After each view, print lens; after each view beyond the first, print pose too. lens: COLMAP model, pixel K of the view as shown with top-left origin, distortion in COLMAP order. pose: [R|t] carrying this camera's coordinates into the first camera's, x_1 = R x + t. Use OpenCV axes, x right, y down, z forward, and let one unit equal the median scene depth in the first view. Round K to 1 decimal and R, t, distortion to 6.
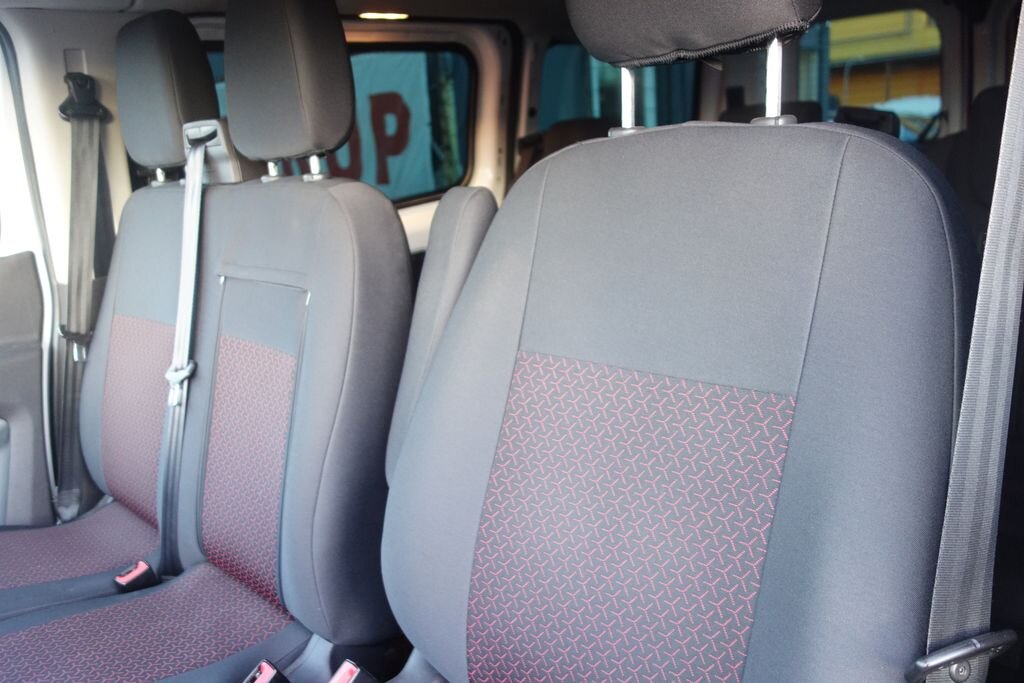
lens RADIAL K [[815.3, 0, 515.0], [0, 815.3, 341.0], [0, 0, 1]] dist [0.007076, 0.000285]
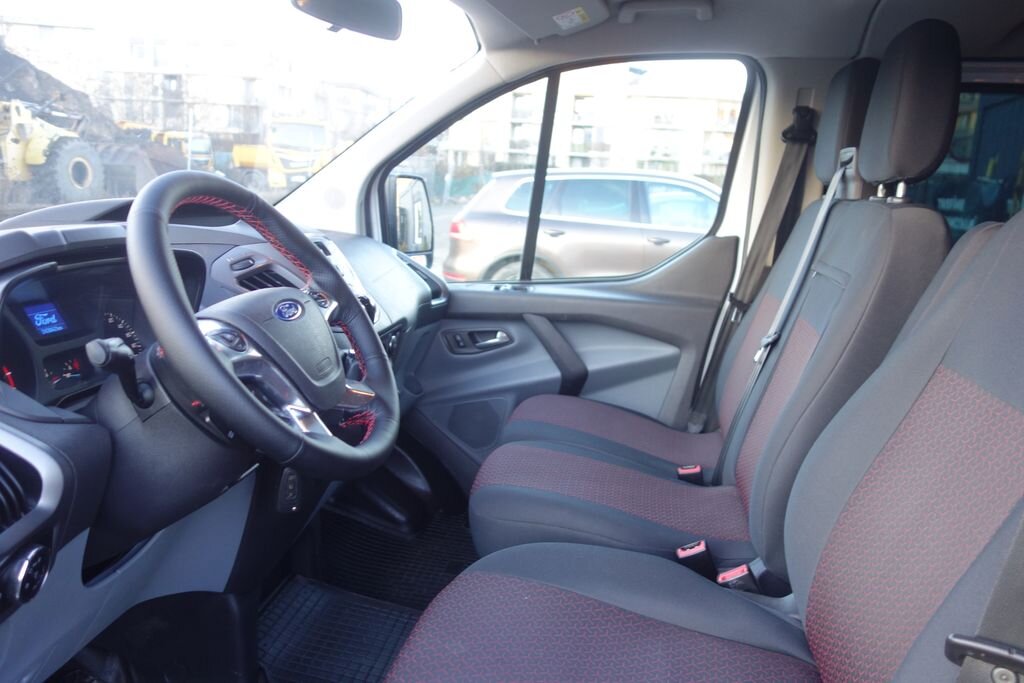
lens RADIAL K [[815.3, 0, 513.8], [0, 815.3, 343.7], [0, 0, 1]] dist [0.007076, 0.000285]
pose [[0.566311, 0.267933, -0.779425, 0.307501], [-0.299668, 0.947898, 0.108114, 0.023243], [0.767783, 0.172343, 0.617096, -0.076516]]
